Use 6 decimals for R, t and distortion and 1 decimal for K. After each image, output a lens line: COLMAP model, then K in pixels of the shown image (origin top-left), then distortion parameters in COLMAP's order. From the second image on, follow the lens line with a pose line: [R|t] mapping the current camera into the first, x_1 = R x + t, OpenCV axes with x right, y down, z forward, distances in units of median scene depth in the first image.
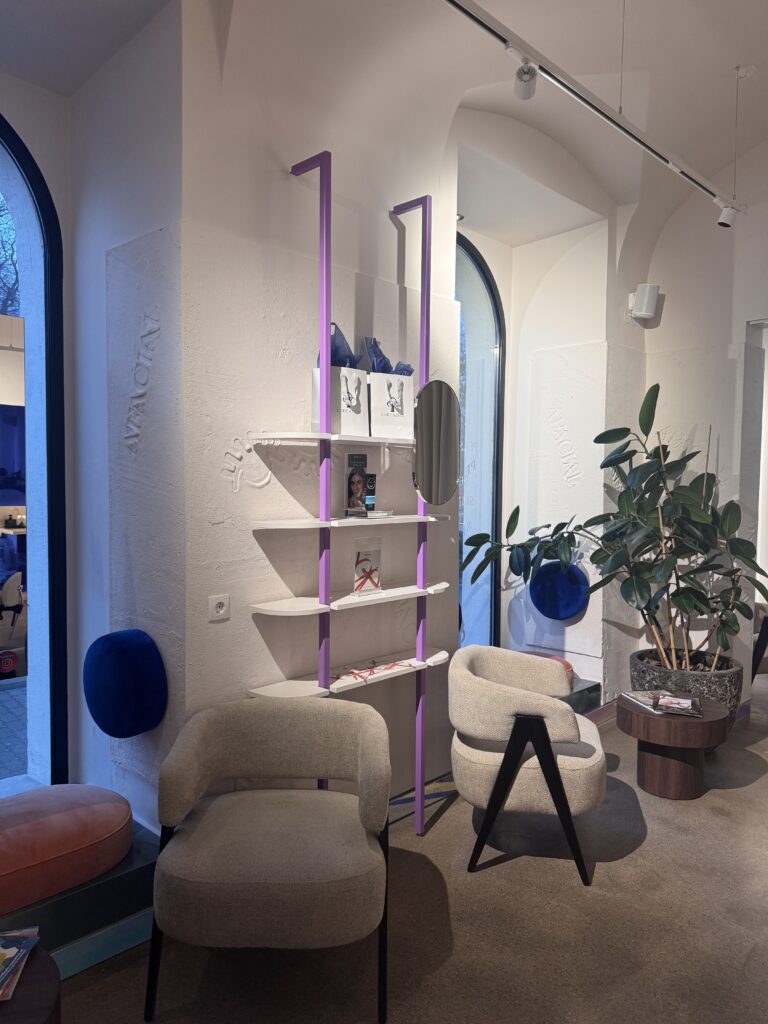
lens RADIAL K [[723.9, 0, 360.8], [0, 723.9, 520.7], [0, 0, 1]] dist [0.227489, -0.371029]
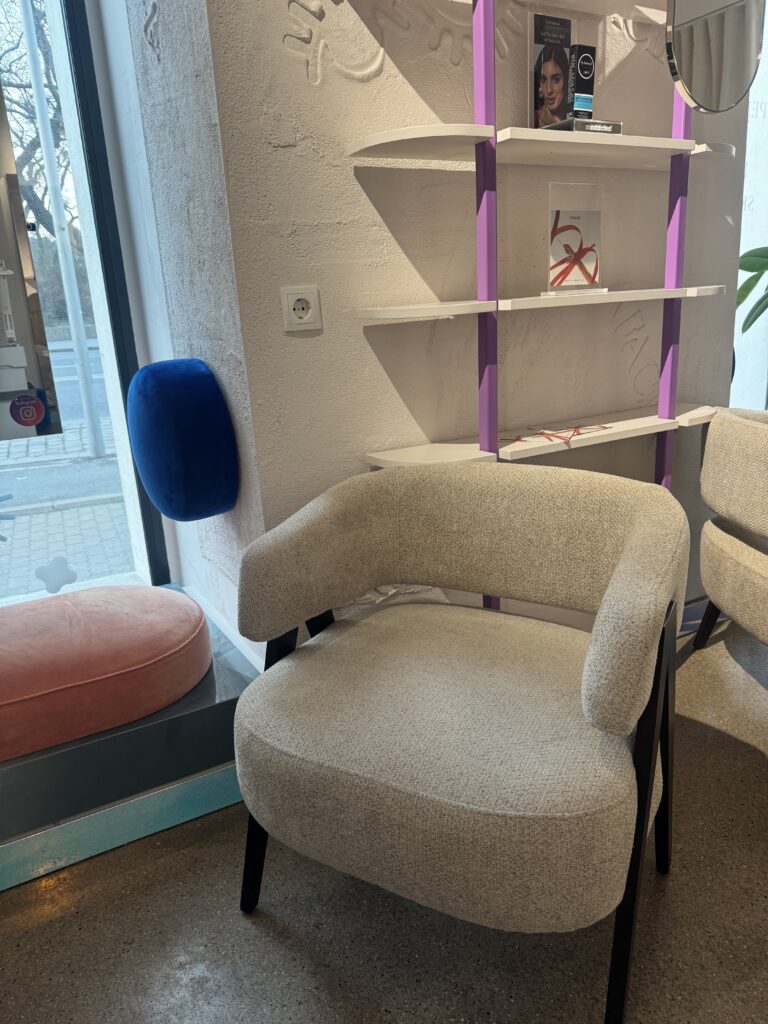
lens RADIAL K [[713.3, 0, 384.0], [0, 713.3, 512.0], [0, 0, 1]] dist [0.116538, -0.181520]
pose [[0.963940, 0.009482, -0.265952, 0.020758], [0.046410, 0.978061, 0.203083, 0.151988], [0.262043, -0.208102, 0.942352, 0.417681]]
